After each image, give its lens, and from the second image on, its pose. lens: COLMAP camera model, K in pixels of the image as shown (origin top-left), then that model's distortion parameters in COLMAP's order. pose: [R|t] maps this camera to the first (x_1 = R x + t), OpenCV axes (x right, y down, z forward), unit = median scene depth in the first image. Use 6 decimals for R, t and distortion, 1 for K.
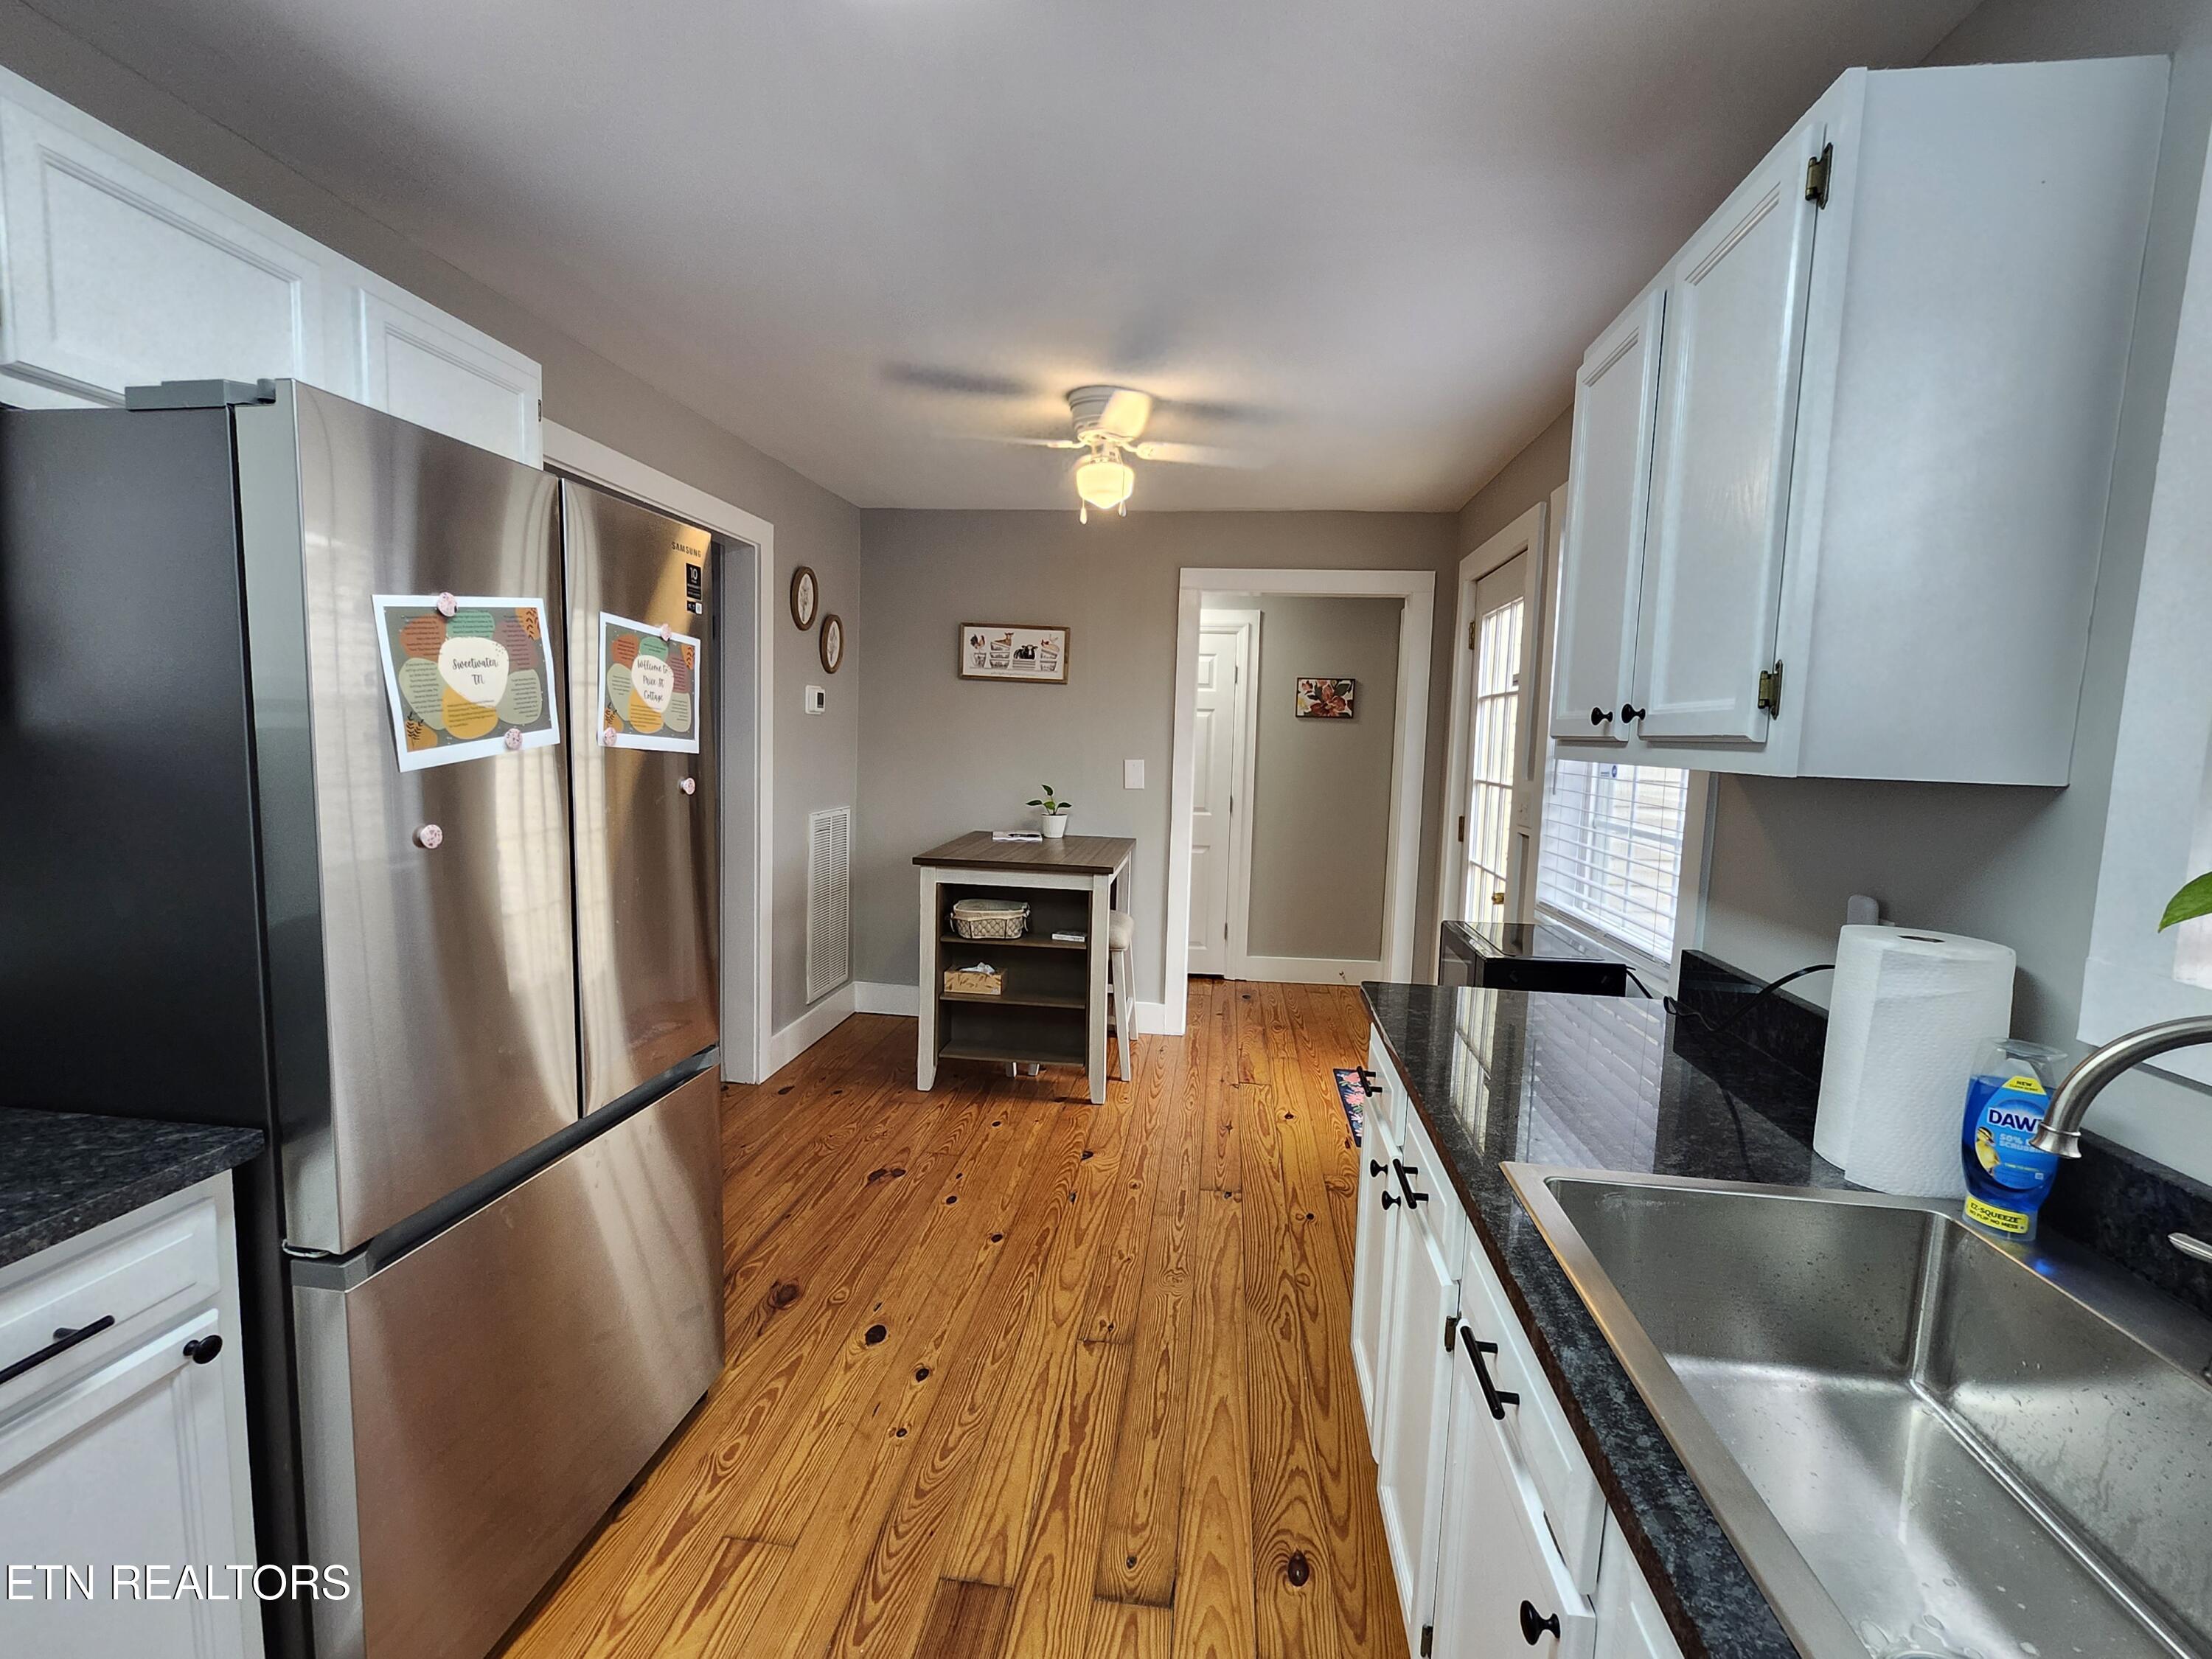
lens RADIAL K [[944.6, 0, 1104.8], [0, 944.6, 820.1], [0, 0, 1]] dist [0.003555, 0.000136]
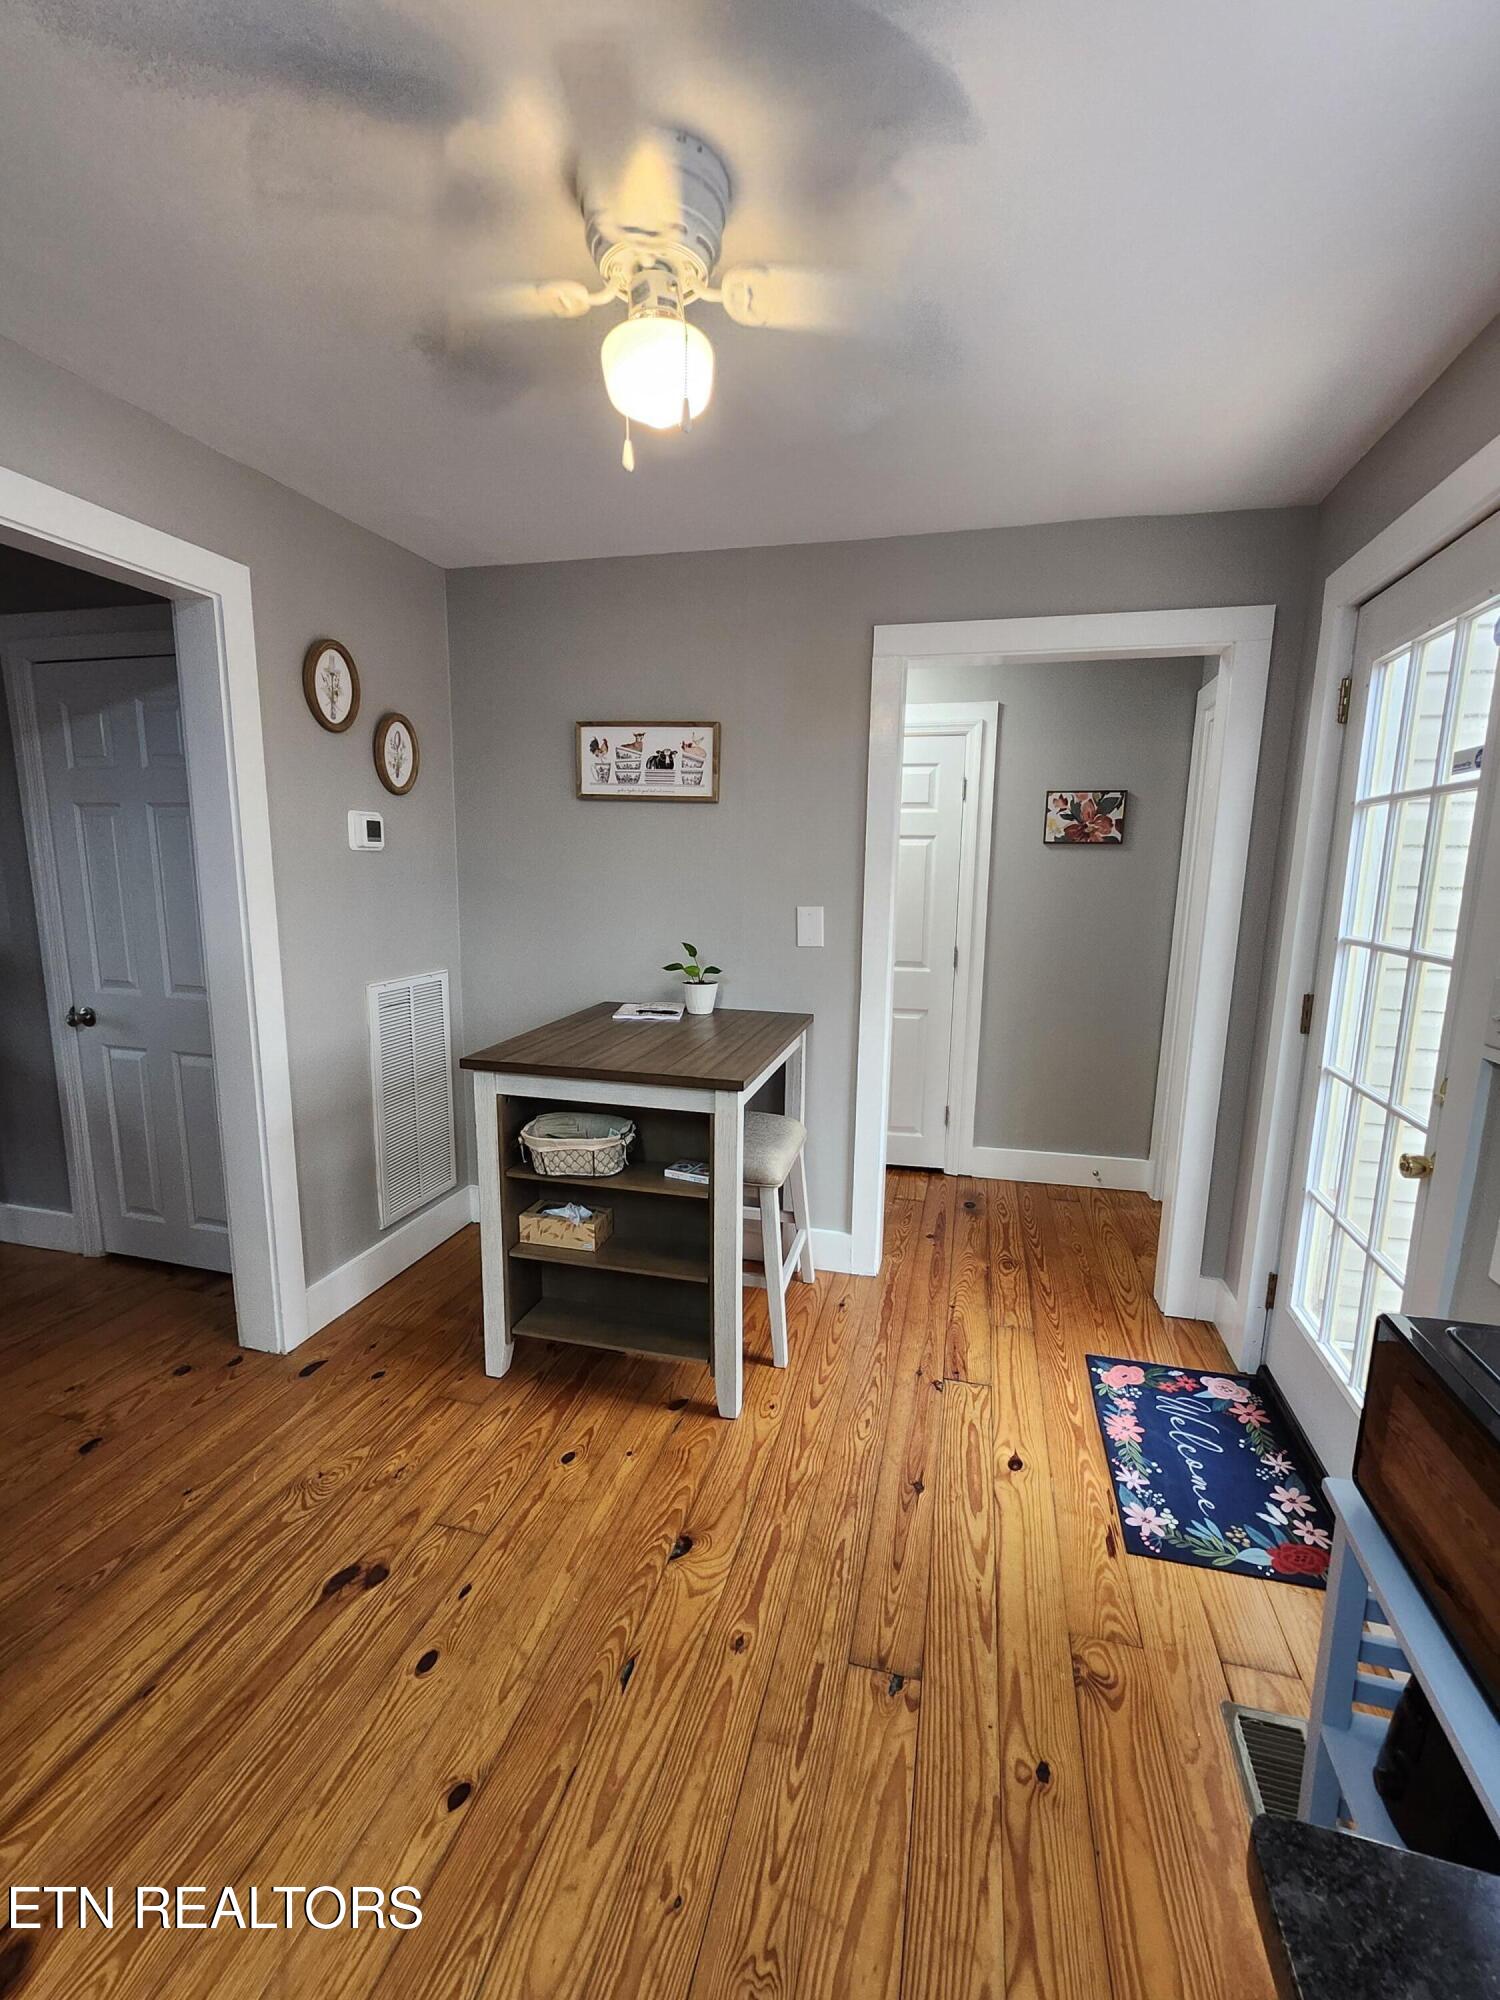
lens RADIAL K [[854.0, 0, 752.9], [0, 854.0, 1019.7], [0, 0, 1]] dist [0.003555, 0.000136]
pose [[0.991827, 0.006507, -0.127423, 0.082741], [0.004363, 0.996385, 0.084840, -0.038361], [0.127515, -0.084703, 0.988213, 0.392011]]
